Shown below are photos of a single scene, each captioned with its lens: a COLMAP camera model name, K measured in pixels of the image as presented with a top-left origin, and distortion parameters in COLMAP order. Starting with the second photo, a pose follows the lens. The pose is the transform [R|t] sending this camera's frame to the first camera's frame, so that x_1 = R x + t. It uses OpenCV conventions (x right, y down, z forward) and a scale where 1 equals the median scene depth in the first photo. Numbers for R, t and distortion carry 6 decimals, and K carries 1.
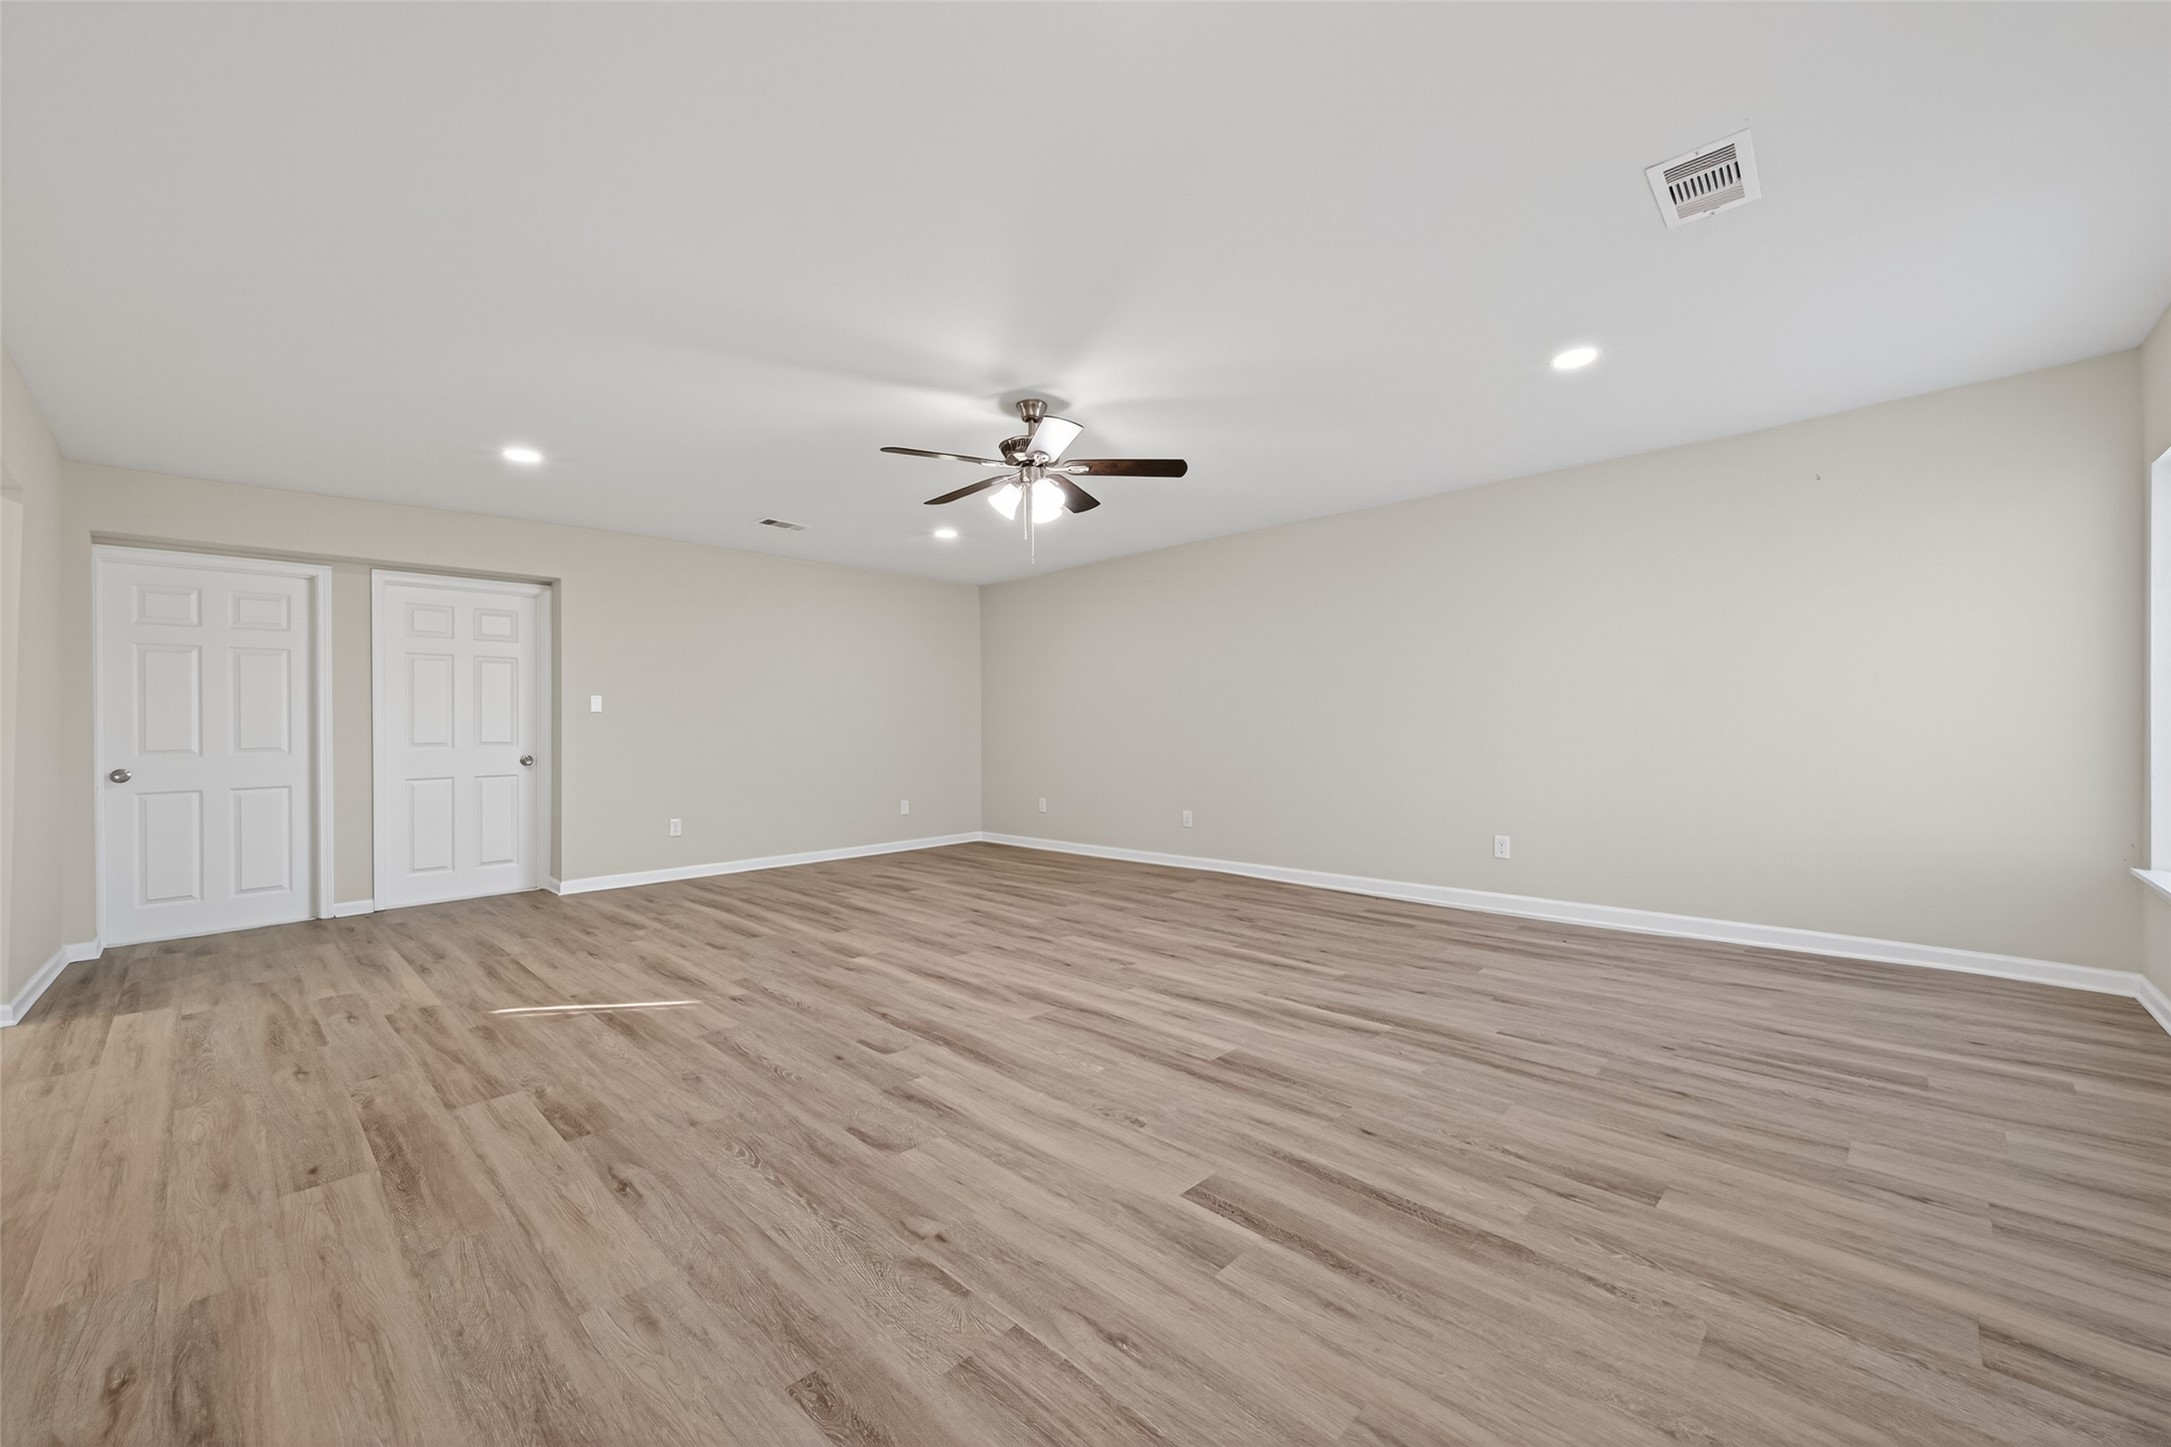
lens RADIAL K [[849.5, 0, 1089.2], [0, 849.5, 723.3], [0, 0, 1]] dist [0.006329, -0.000390]
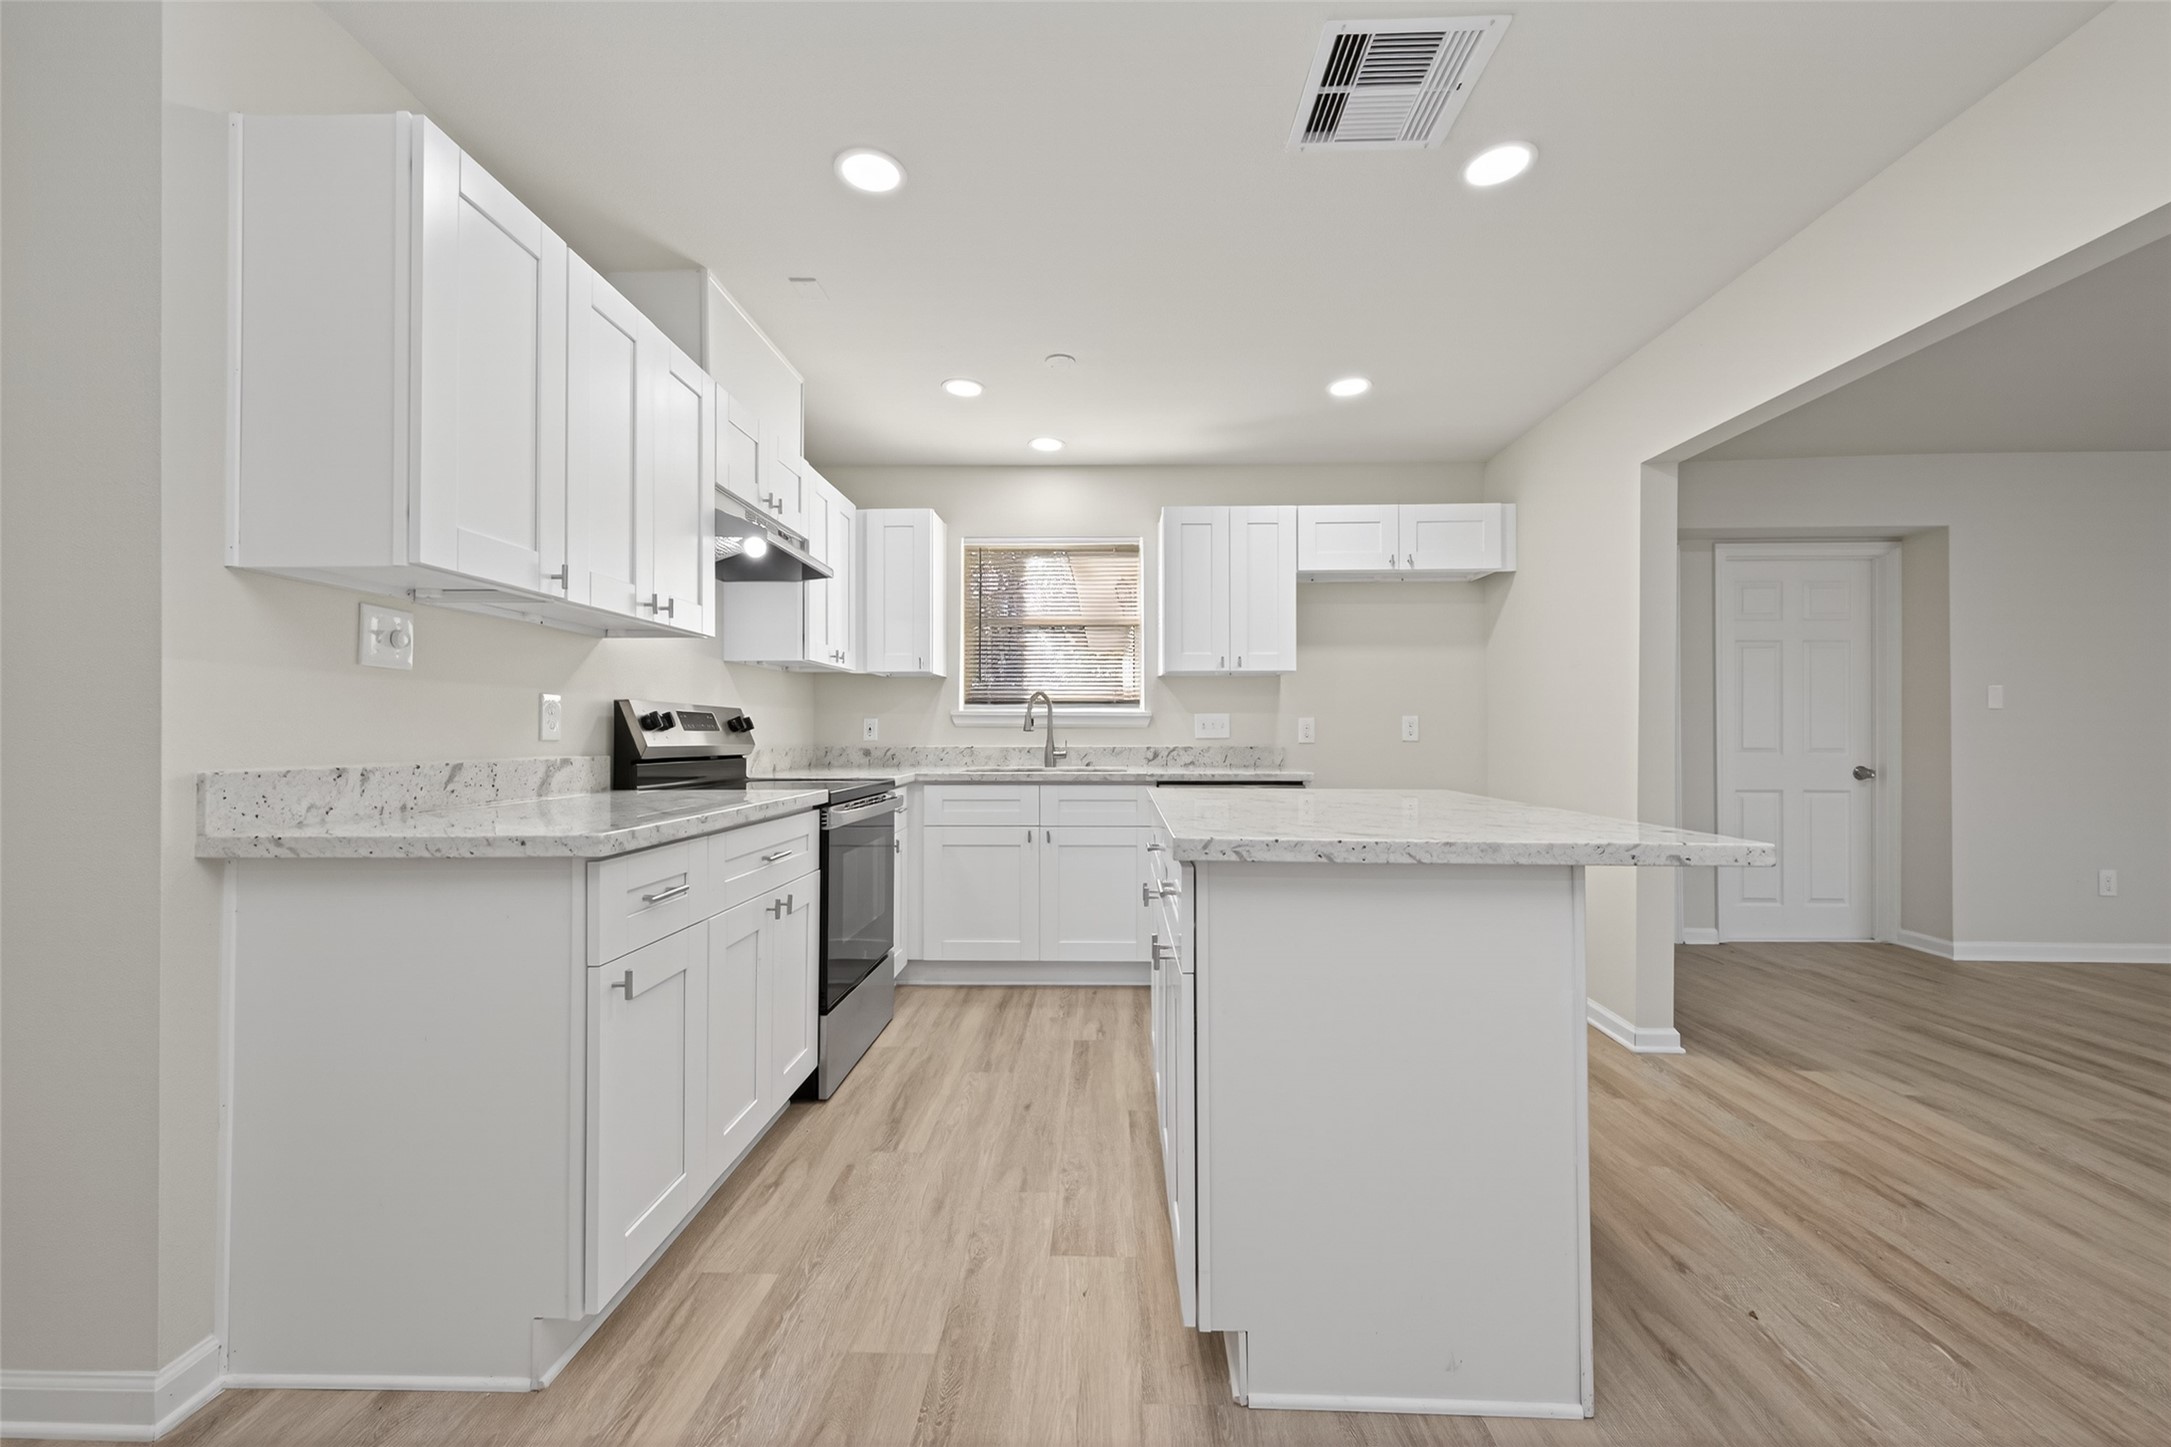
lens RADIAL K [[848.3, 0, 1087.8], [0, 848.3, 723.8], [0, 0, 1]] dist [0.007500, -0.000186]
pose [[0.677734, 0.000070, -0.735308, -1.164313], [-0.004899, 0.999978, -0.004421, 0.013306], [0.735291, 0.006598, 0.677719, -0.083961]]
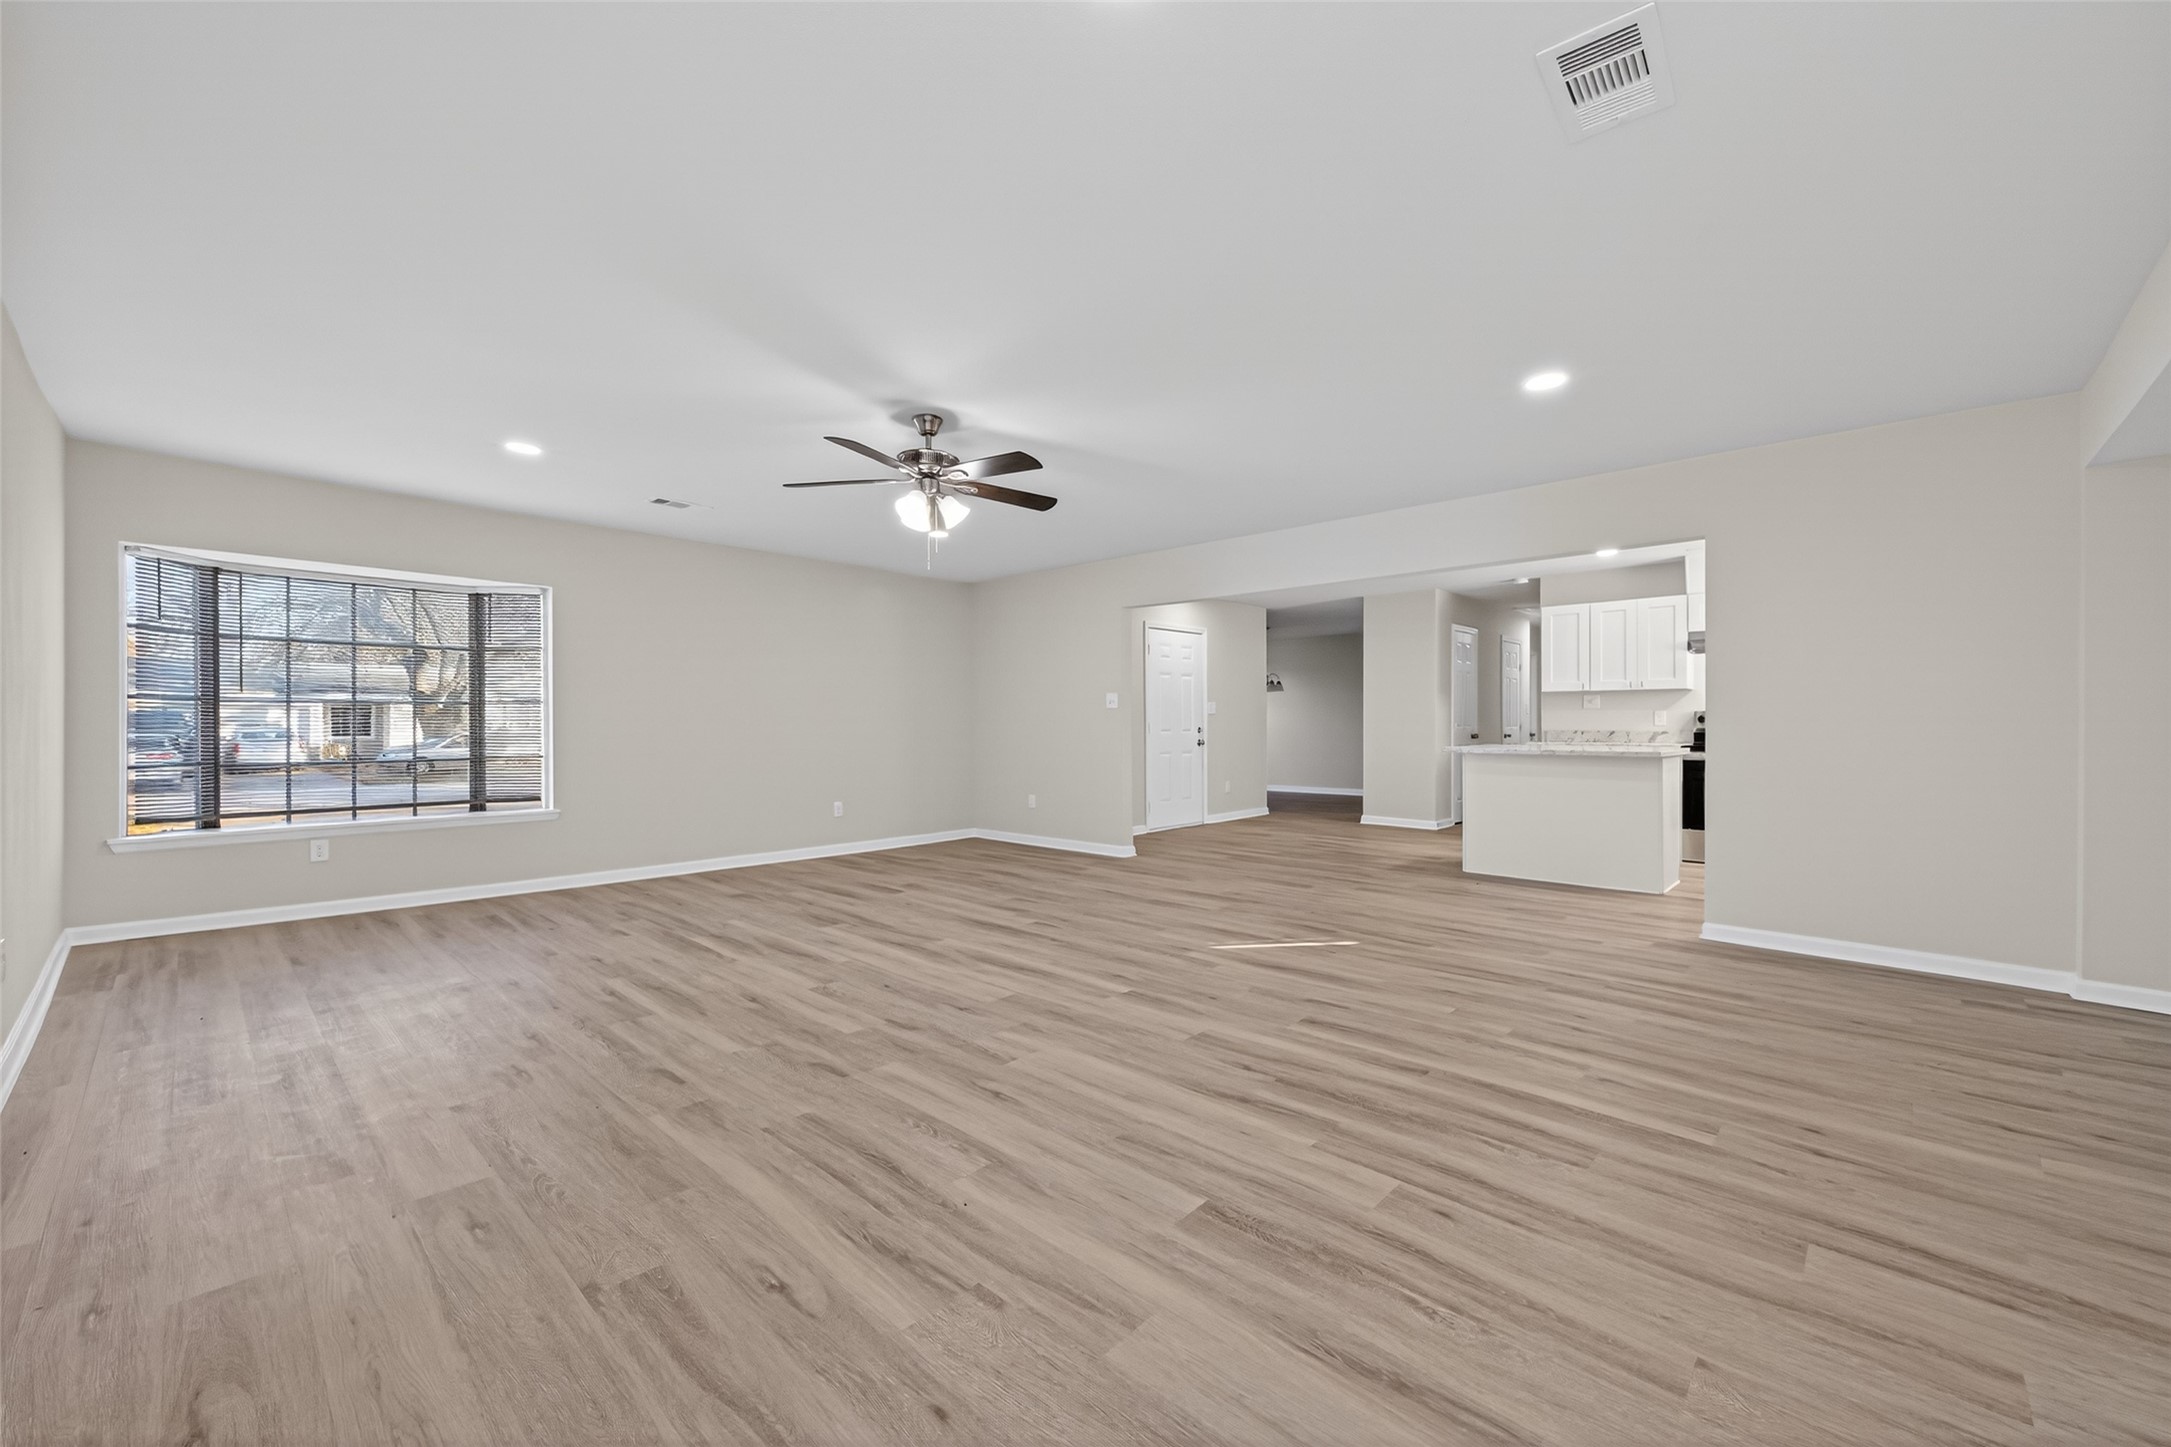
lens RADIAL K [[849.5, 0, 1089.2], [0, 849.5, 723.3], [0, 0, 1]] dist [0.006329, -0.000390]
pose [[-0.999835, 0.011658, -0.013924, -0.322080], [0.011711, 0.999925, -0.003673, 0.011377], [0.013880, -0.003836, -0.999896, 2.662068]]
